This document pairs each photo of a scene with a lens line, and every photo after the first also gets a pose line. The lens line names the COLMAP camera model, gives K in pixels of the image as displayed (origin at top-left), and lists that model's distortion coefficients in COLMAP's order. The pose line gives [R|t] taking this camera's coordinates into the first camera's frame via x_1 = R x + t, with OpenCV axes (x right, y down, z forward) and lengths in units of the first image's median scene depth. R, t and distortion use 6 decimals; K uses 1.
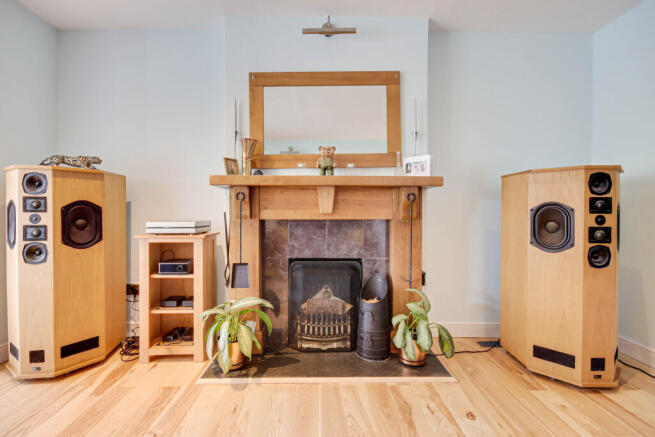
lens RADIAL K [[309.4, 0, 324.2], [0, 309.4, 213.6], [0, 0, 1]] dist [-0.001652, -0.001076]
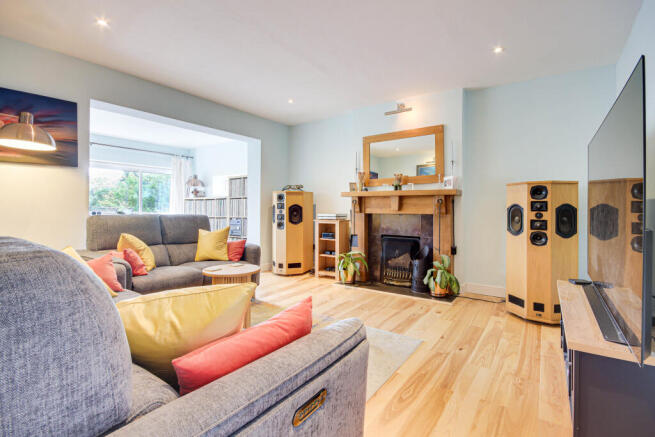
lens RADIAL K [[309.4, 0, 324.2], [0, 309.4, 213.6], [0, 0, 1]] dist [-0.001652, -0.001076]
pose [[0.807950, 0.012341, -0.589122, 0.764156], [-0.010023, 0.999924, 0.007200, 0.009068], [0.589166, 0.000088, 0.808012, -0.759977]]
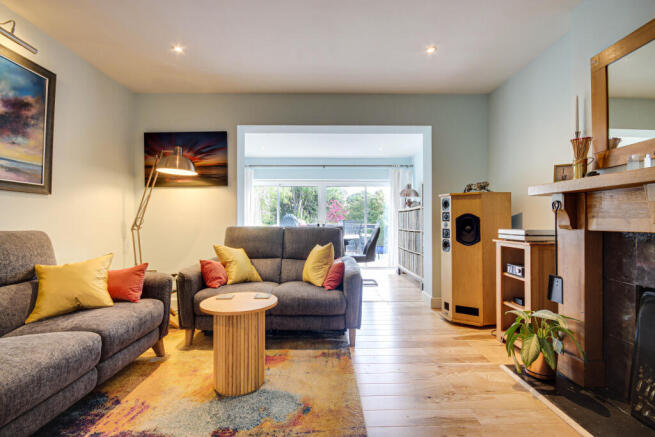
lens RADIAL K [[301.1, 0, 328.5], [0, 301.1, 223.0], [0, 0, 1]] dist [-0.000698, -0.000248]
pose [[0.010221, 0.007494, -0.999920, 0.639636], [-0.010178, 0.999921, 0.007390, -0.000076], [0.999896, 0.010101, 0.010296, 0.292029]]
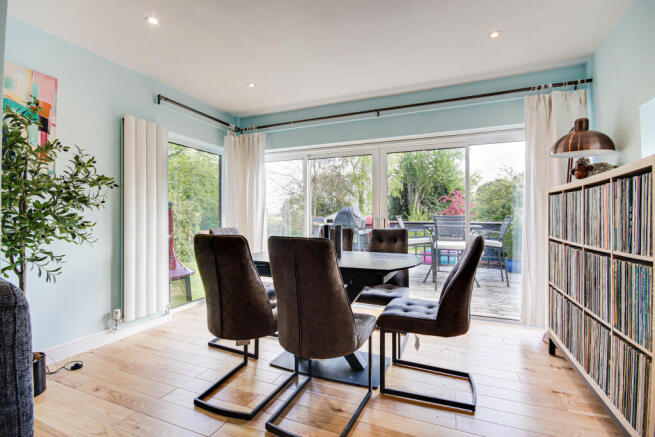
lens RADIAL K [[302.6, 0, 327.5], [0, 302.6, 218.5], [0, 0, 1]] dist [-0.001163, -0.000300]
pose [[-0.390143, 0.006996, -0.920728, -0.904419], [-0.004534, 0.999944, 0.009519, -0.005029], [0.920743, 0.007888, -0.390089, 0.679291]]
